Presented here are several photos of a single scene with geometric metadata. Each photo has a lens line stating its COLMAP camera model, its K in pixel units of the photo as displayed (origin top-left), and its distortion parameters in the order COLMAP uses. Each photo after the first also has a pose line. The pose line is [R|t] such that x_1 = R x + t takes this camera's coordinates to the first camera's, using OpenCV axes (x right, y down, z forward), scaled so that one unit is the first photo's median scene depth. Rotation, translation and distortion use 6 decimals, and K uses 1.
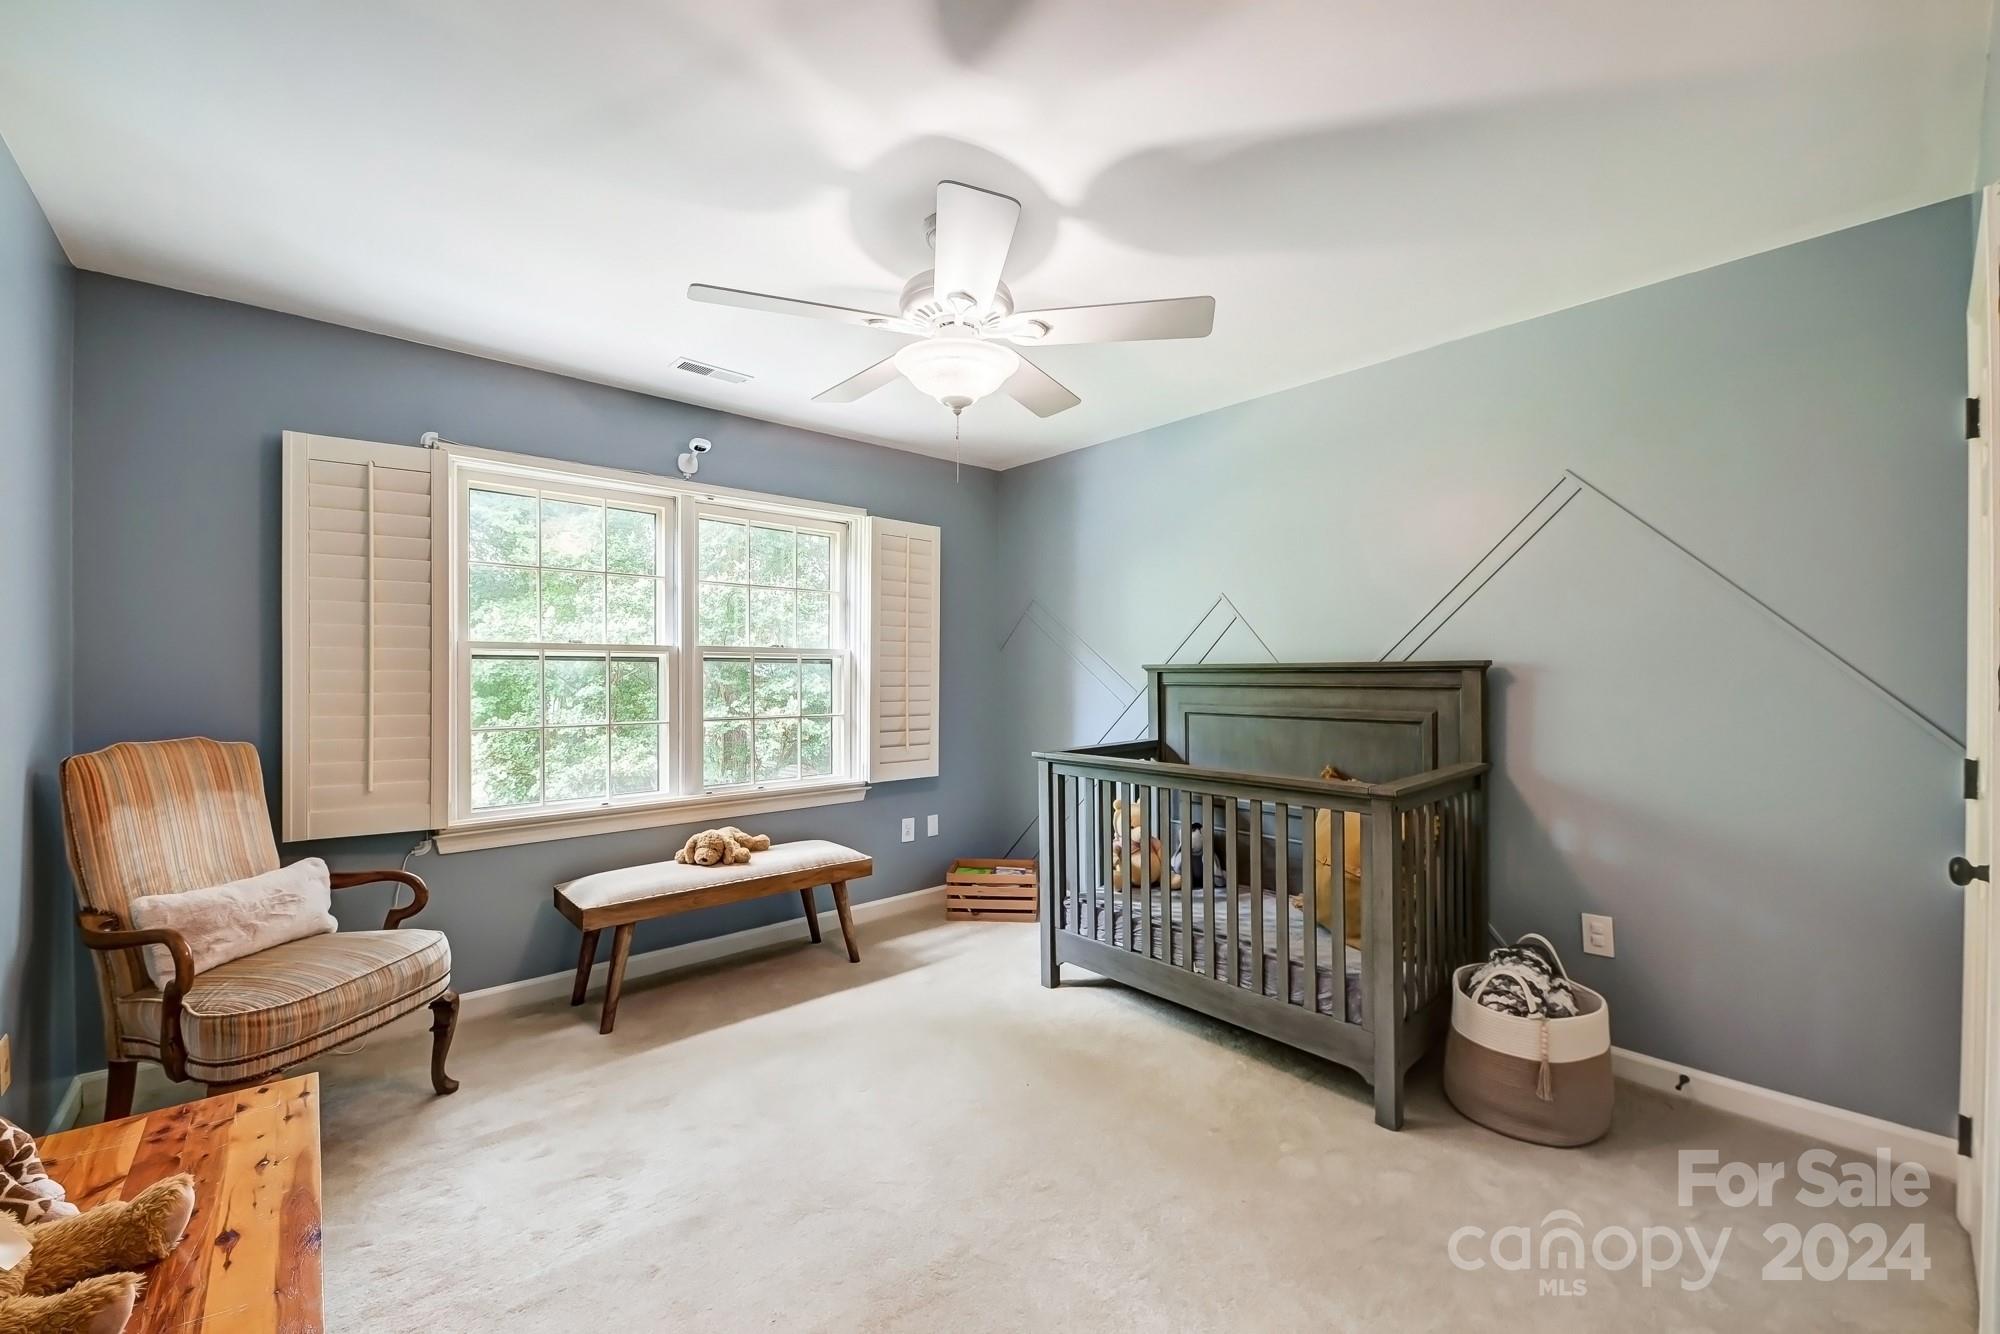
lens RADIAL K [[791.8, 0, 1003.4], [0, 791.8, 675.4], [0, 0, 1]] dist [0.016411, -0.009609]
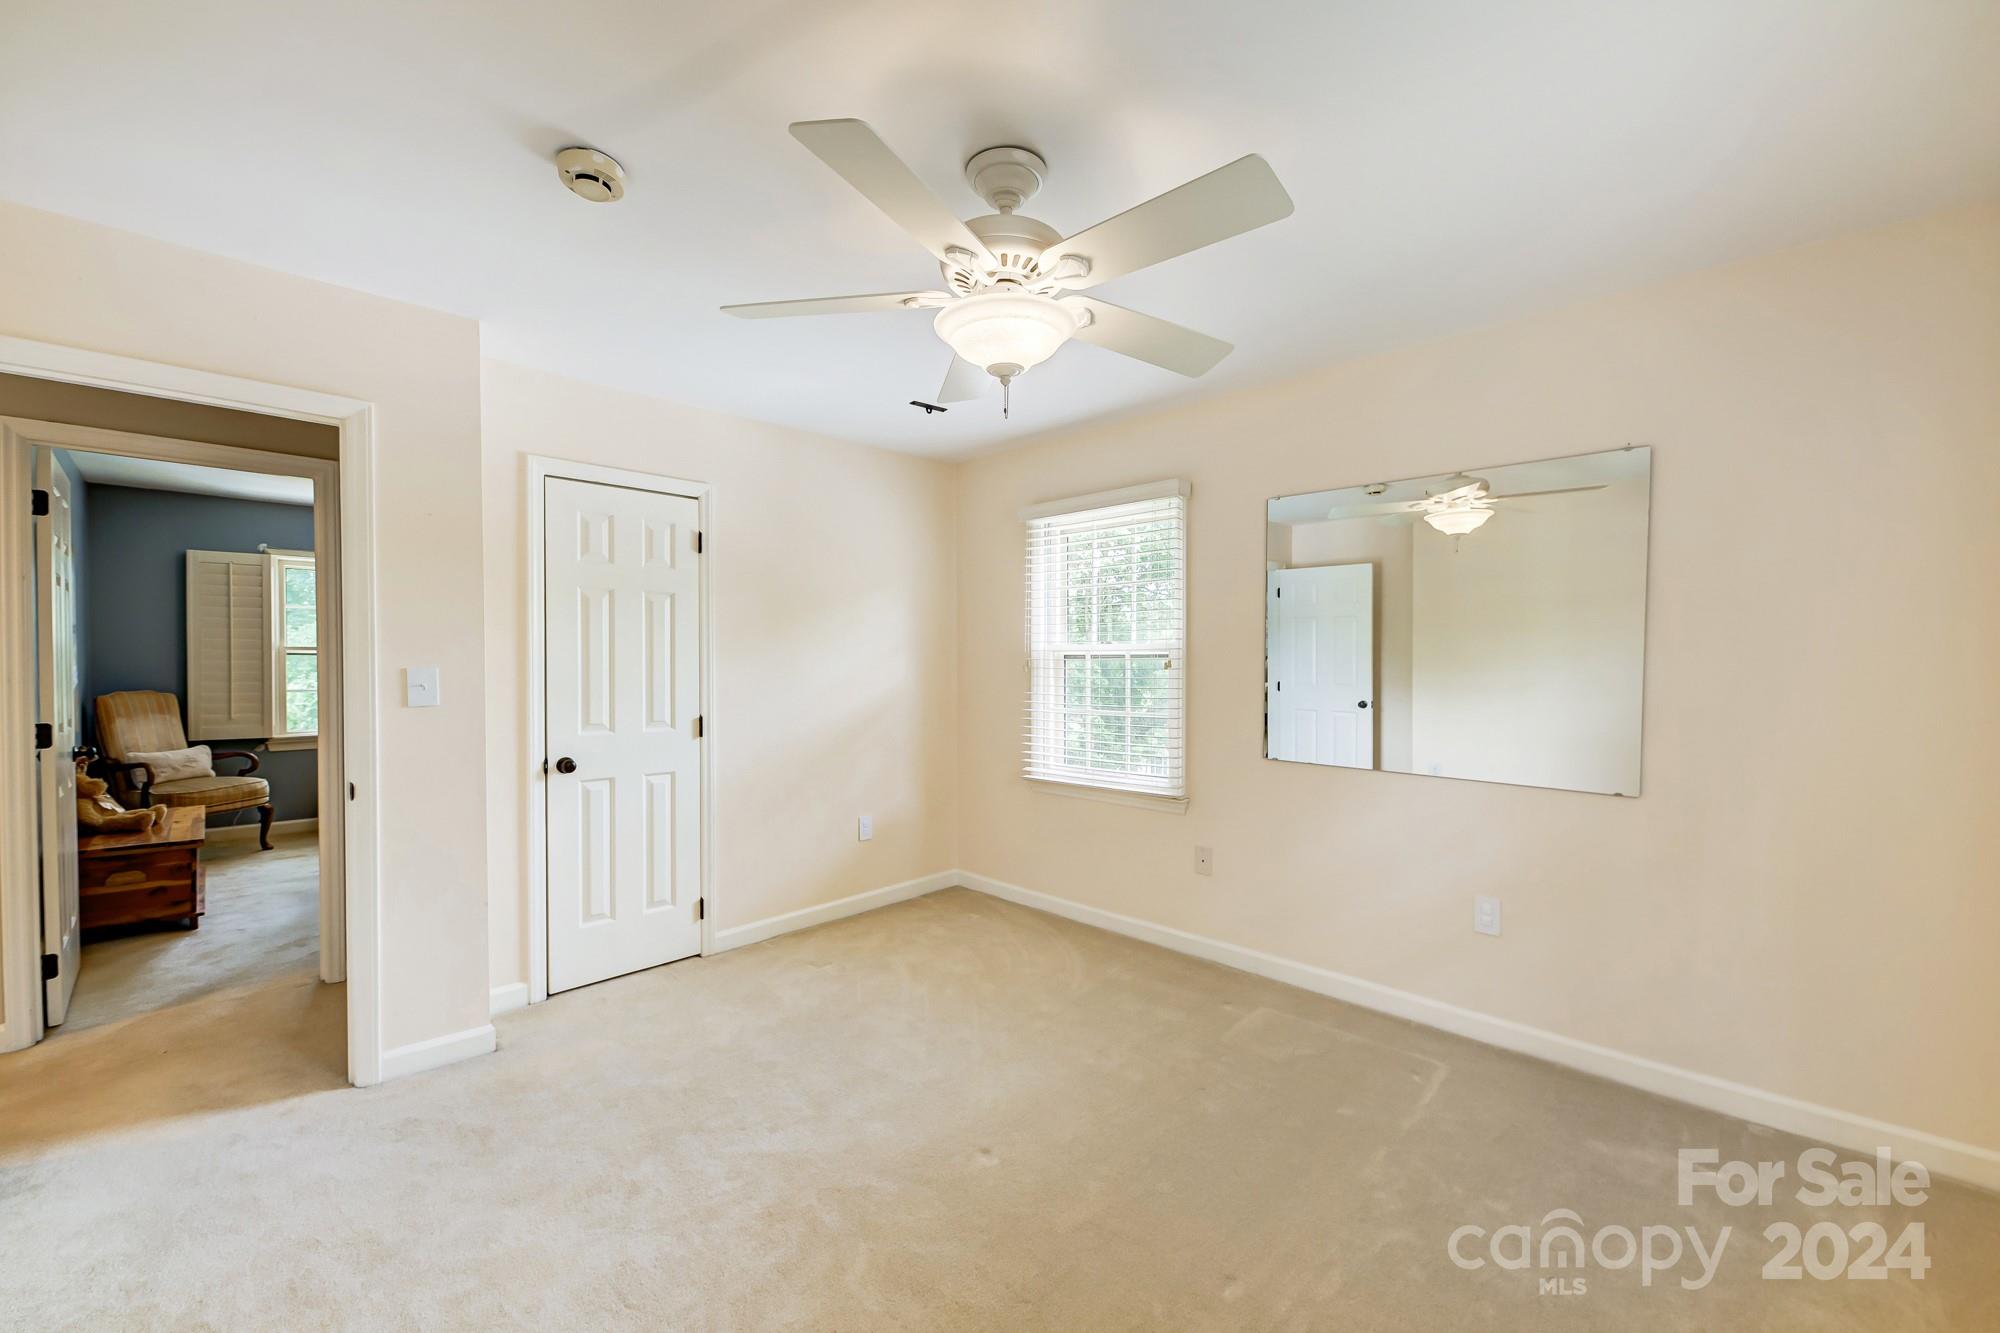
lens RADIAL K [[791.8, 0, 1003.4], [0, 791.8, 674.9], [0, 0, 1]] dist [0.016411, -0.009609]
pose [[0.997088, 0.006284, 0.076005, 1.209648], [-0.007526, 0.999843, 0.016068, -0.020850], [-0.075892, -0.016594, 0.996978, -1.406461]]
